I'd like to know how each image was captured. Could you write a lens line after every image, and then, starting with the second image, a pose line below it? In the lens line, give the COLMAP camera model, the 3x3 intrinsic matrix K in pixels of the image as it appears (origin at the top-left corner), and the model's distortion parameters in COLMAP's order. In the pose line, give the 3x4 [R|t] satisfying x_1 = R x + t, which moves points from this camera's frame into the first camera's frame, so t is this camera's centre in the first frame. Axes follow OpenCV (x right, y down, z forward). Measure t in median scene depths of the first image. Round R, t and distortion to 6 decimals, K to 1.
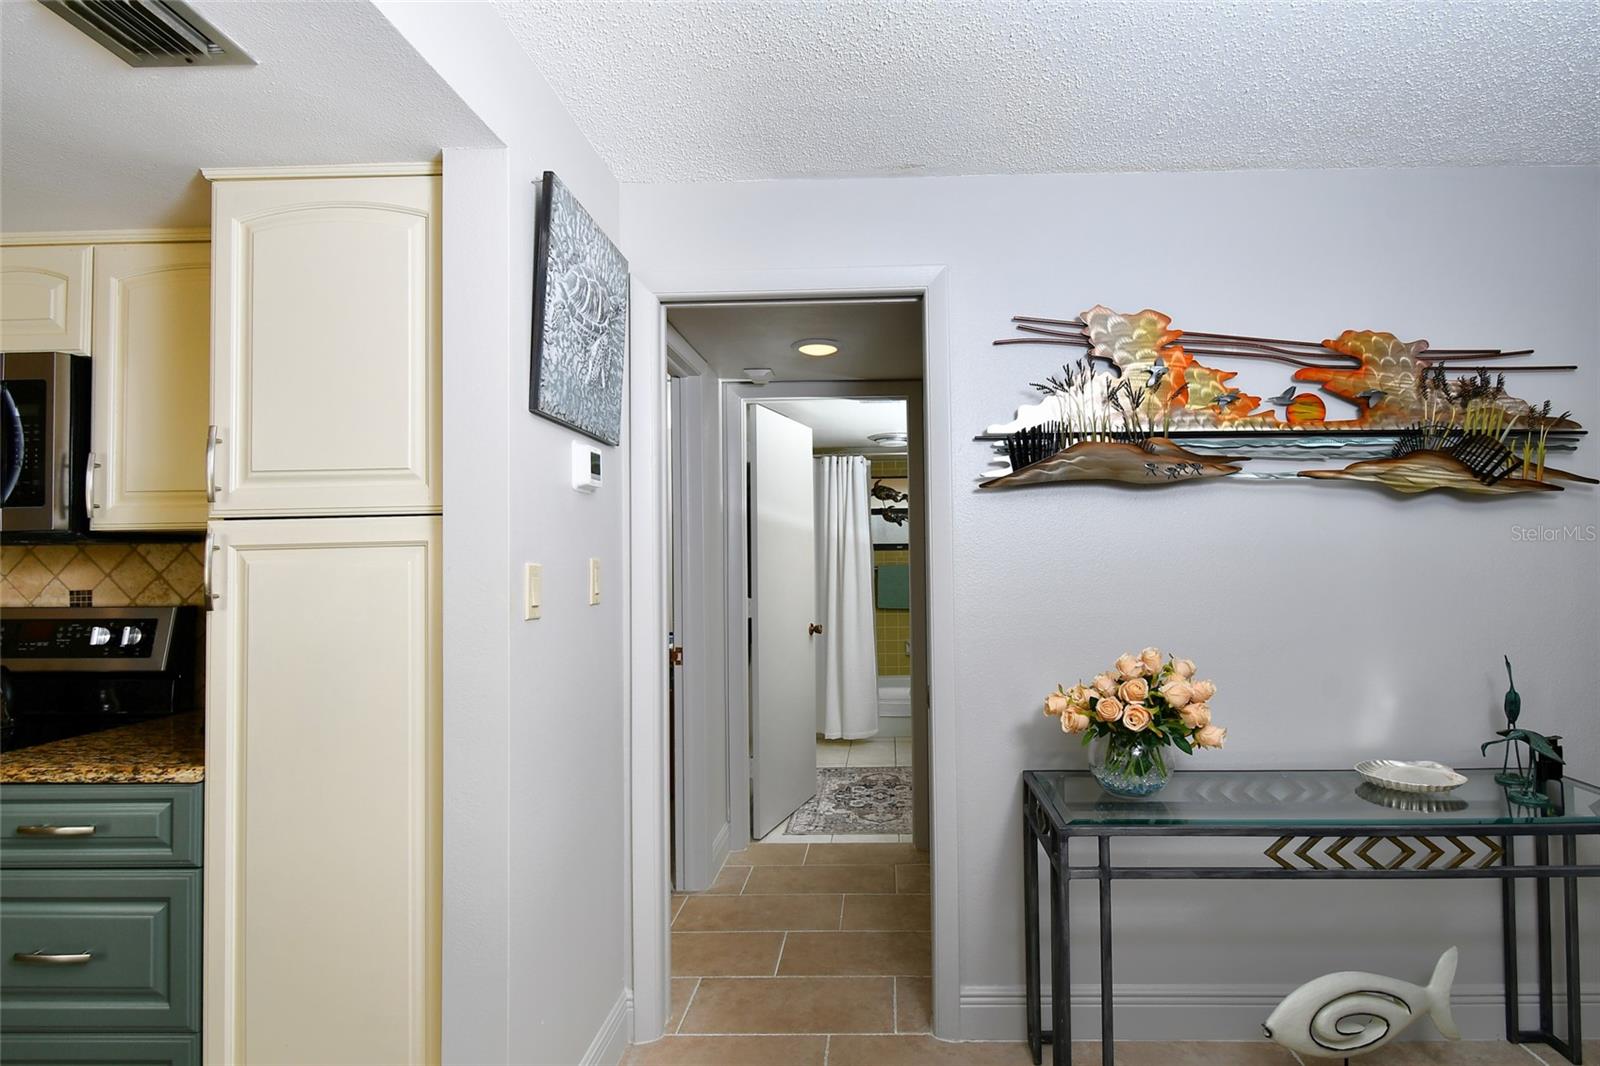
lens RADIAL K [[743.2, 0, 804.4], [0, 743.2, 534.7], [0, 0, 1]] dist [0.001622, 0.000048]
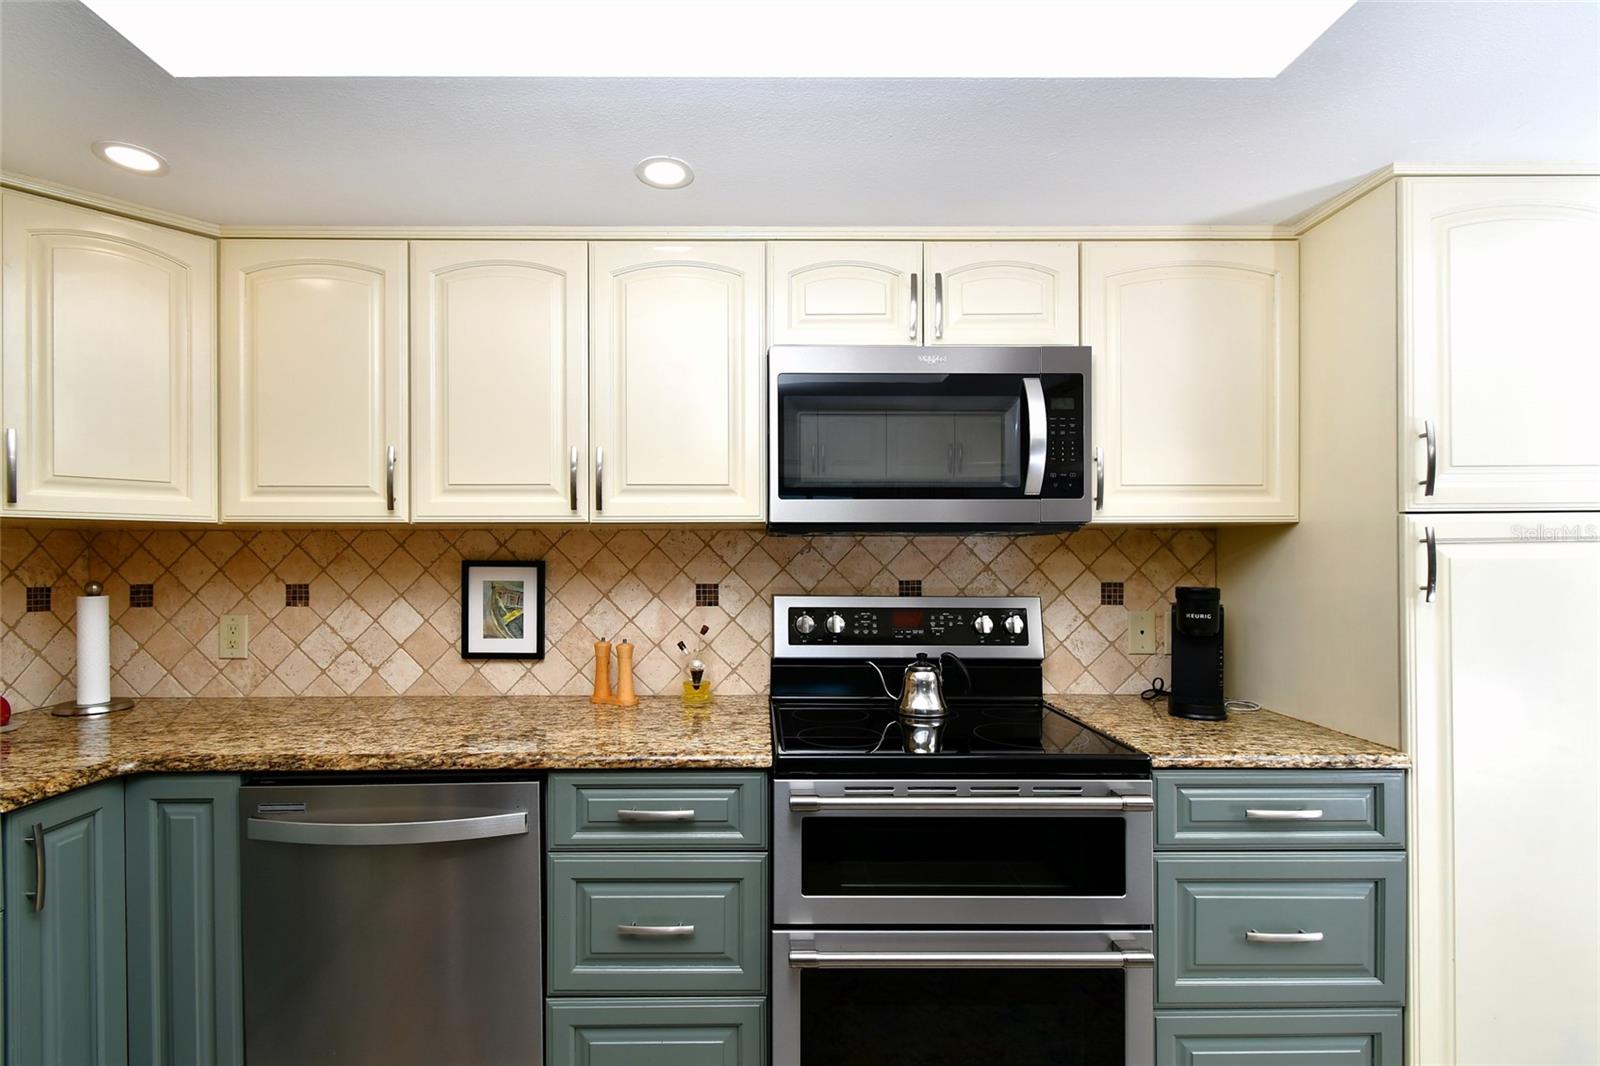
lens RADIAL K [[716.9, 0, 797.2], [0, 716.9, 544.7], [0, 0, 1]] dist [0.002057, -0.000472]
pose [[0.999718, 0.010898, 0.021114, -1.288820], [-0.011267, 0.999784, 0.017440, 0.011537], [-0.020919, -0.017673, 0.999625, 0.021468]]
